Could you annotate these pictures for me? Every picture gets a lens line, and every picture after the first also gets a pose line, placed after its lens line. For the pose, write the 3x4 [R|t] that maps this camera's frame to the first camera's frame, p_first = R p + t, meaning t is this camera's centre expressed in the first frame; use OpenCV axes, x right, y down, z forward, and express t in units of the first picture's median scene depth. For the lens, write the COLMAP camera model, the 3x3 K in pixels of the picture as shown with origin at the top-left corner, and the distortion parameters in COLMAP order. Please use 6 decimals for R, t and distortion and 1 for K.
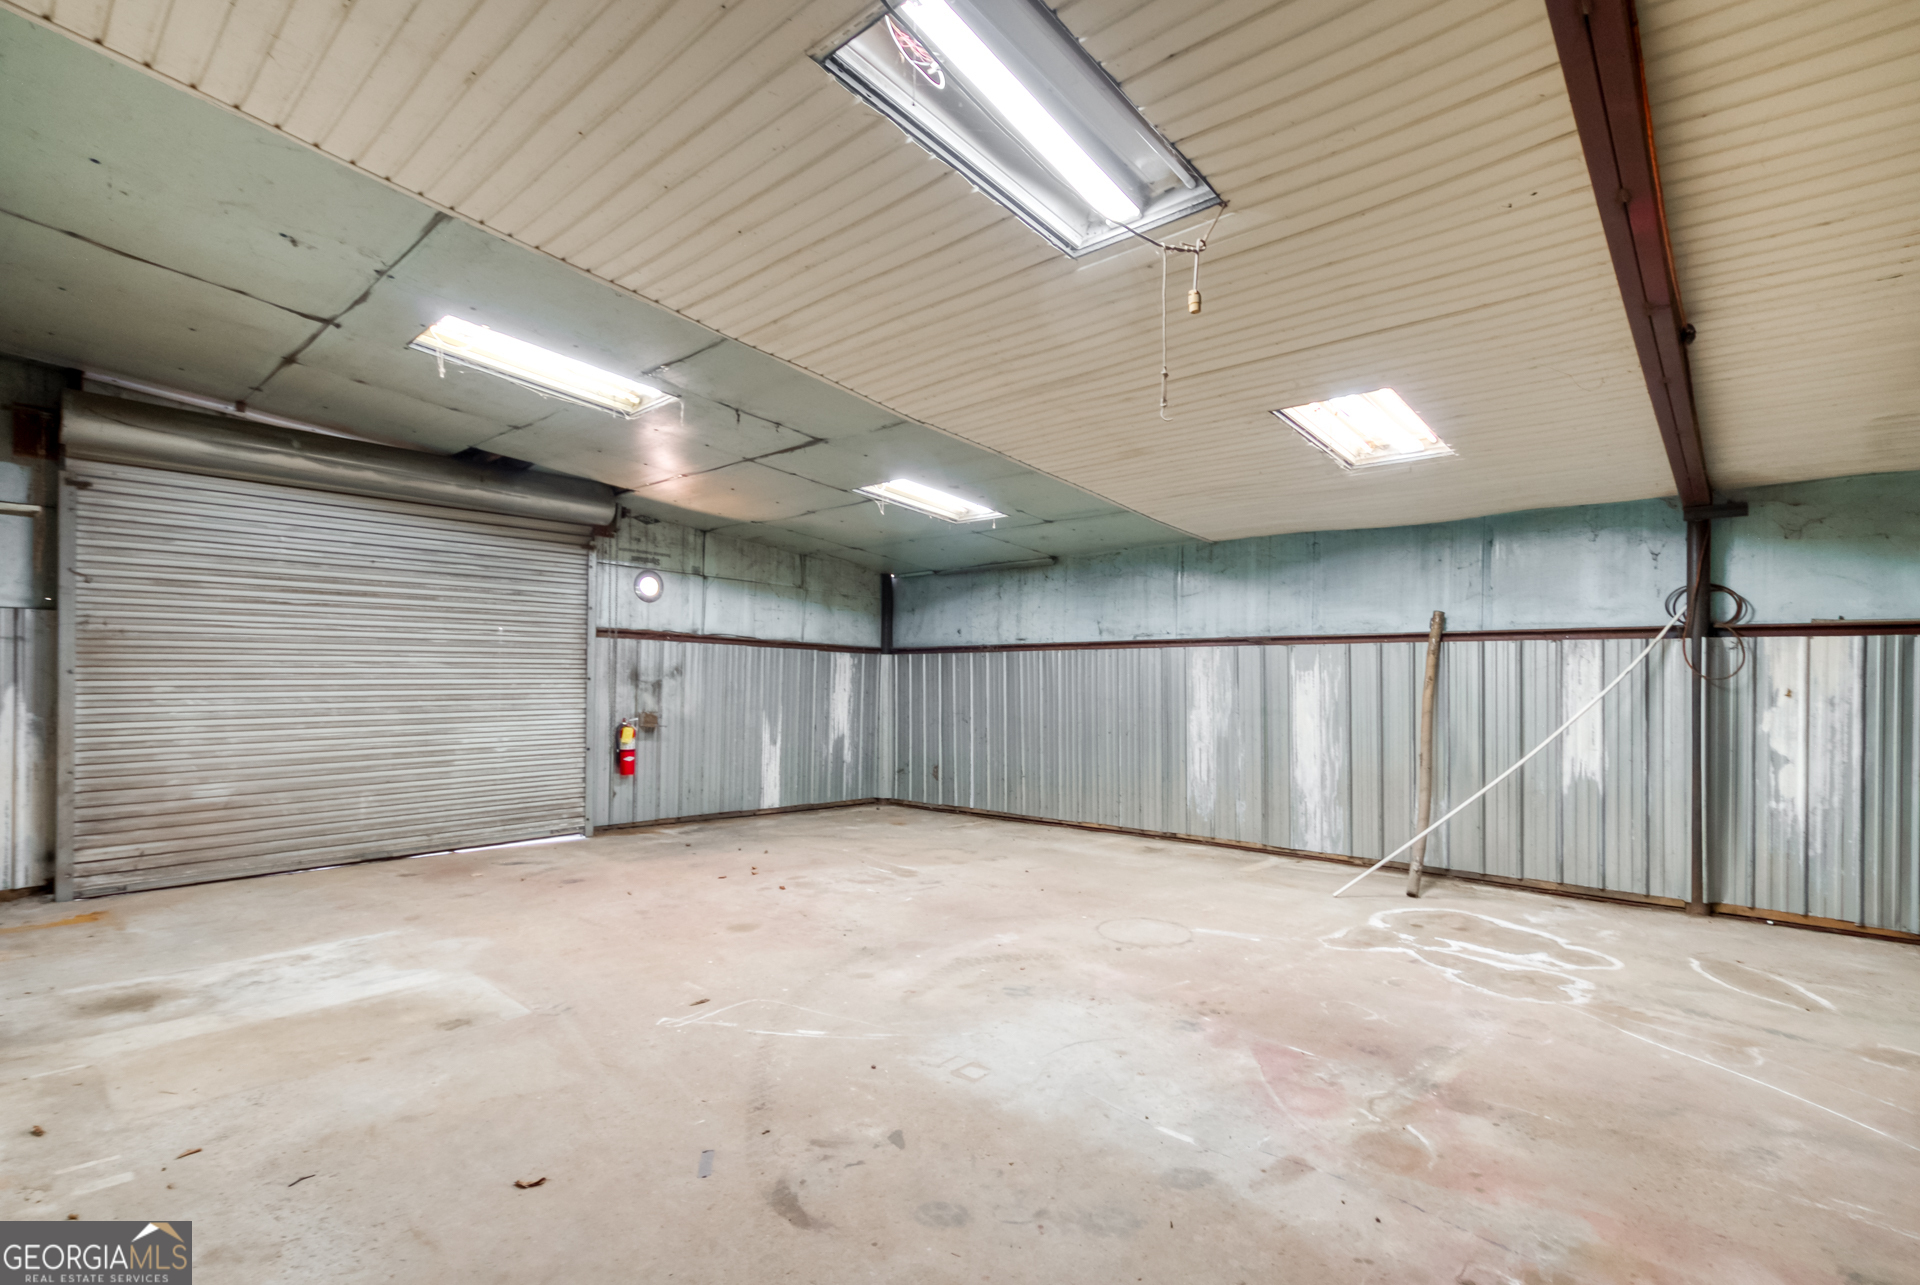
lens RADIAL K [[881.2, 0, 961.4], [0, 881.2, 660.1], [0, 0, 1]] dist [0.000131, -0.000078]
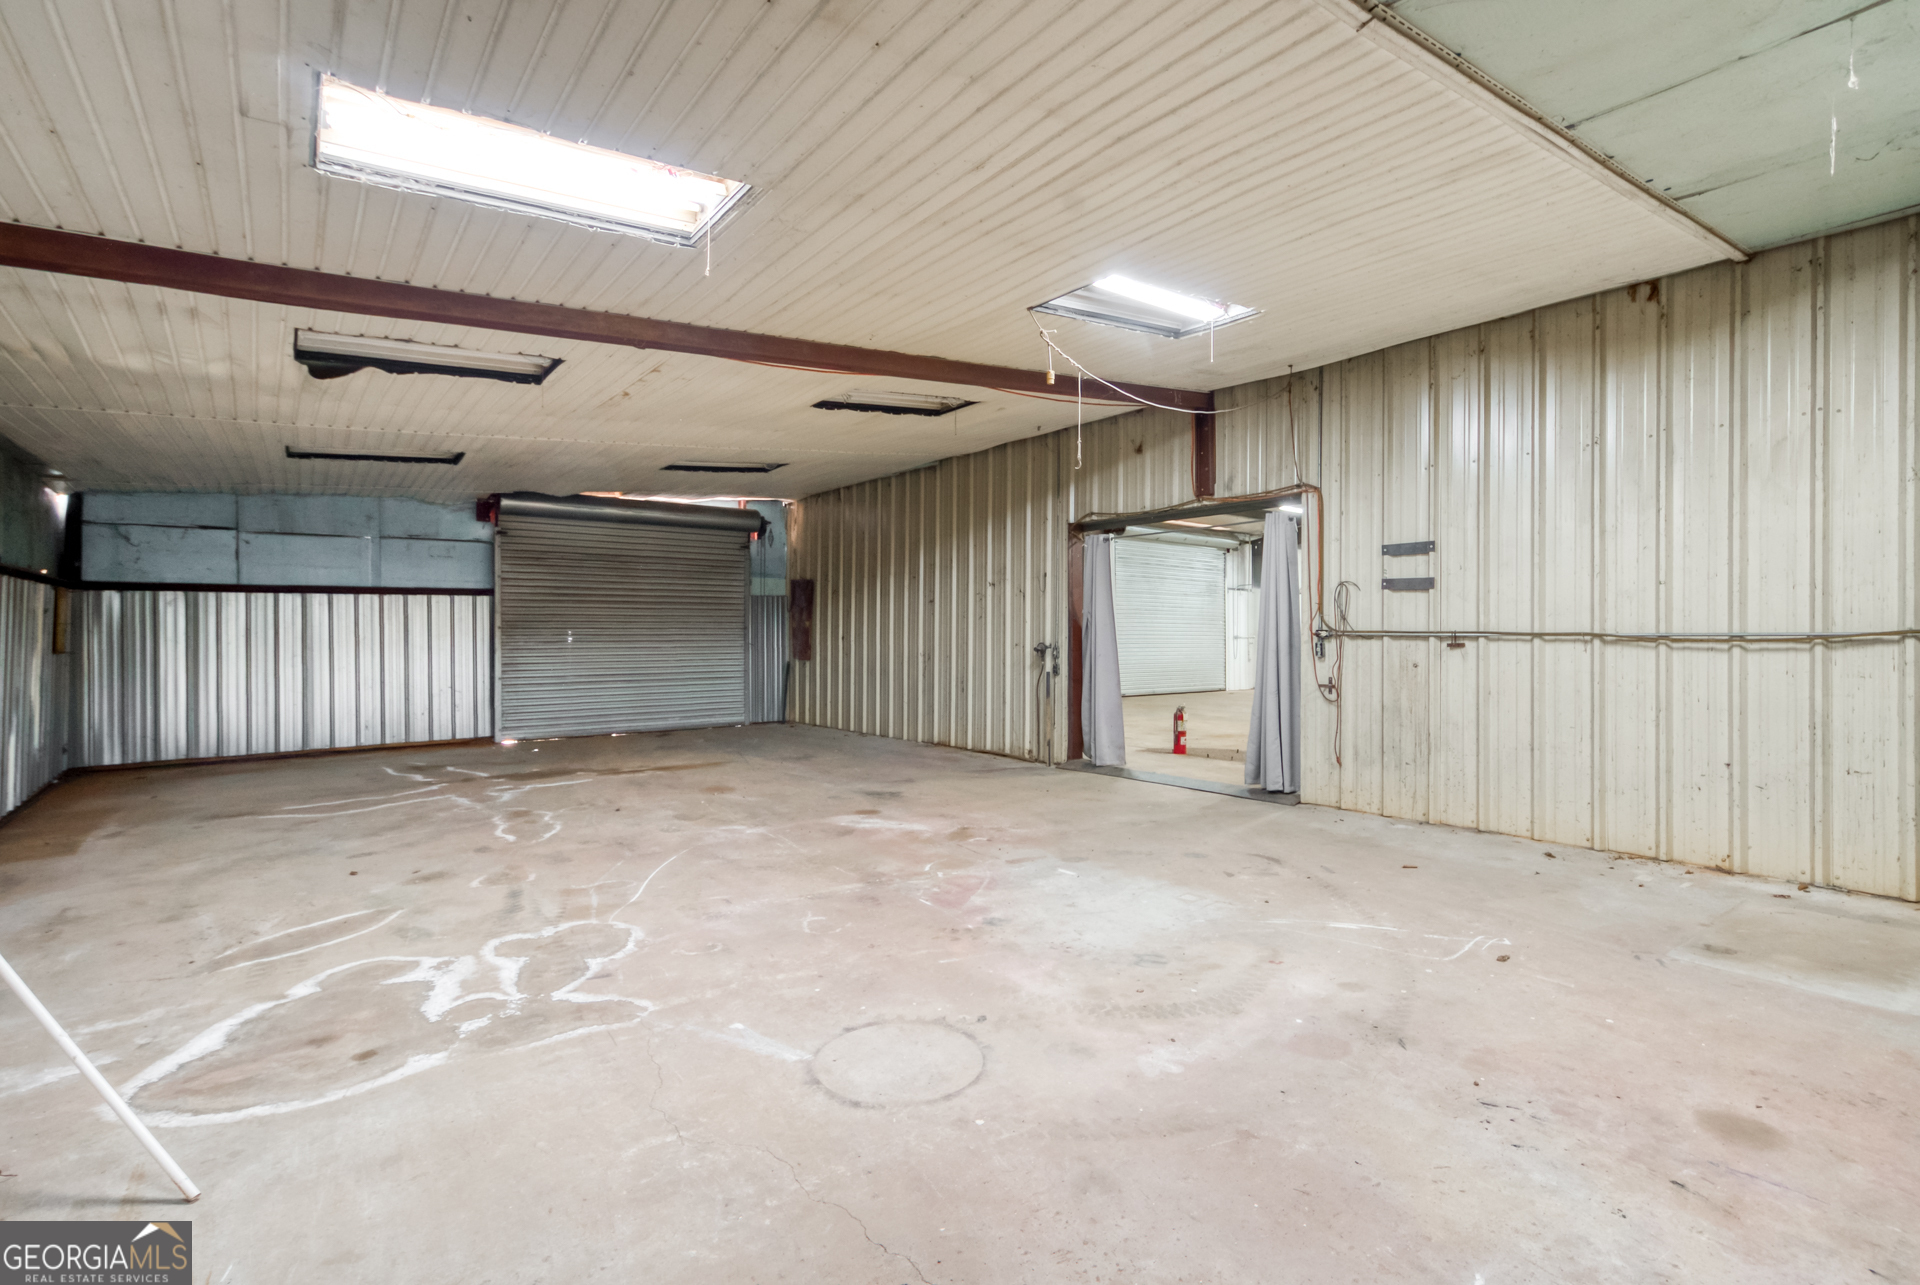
lens RADIAL K [[881.2, 0, 960.2], [0, 881.2, 643.0], [0, 0, 1]] dist [0.000131, -0.000078]
pose [[-0.982896, -0.011753, 0.183785, 0.084542], [-0.013480, 0.999876, -0.008149, 0.063818], [-0.183666, -0.010487, -0.982933, 1.744550]]
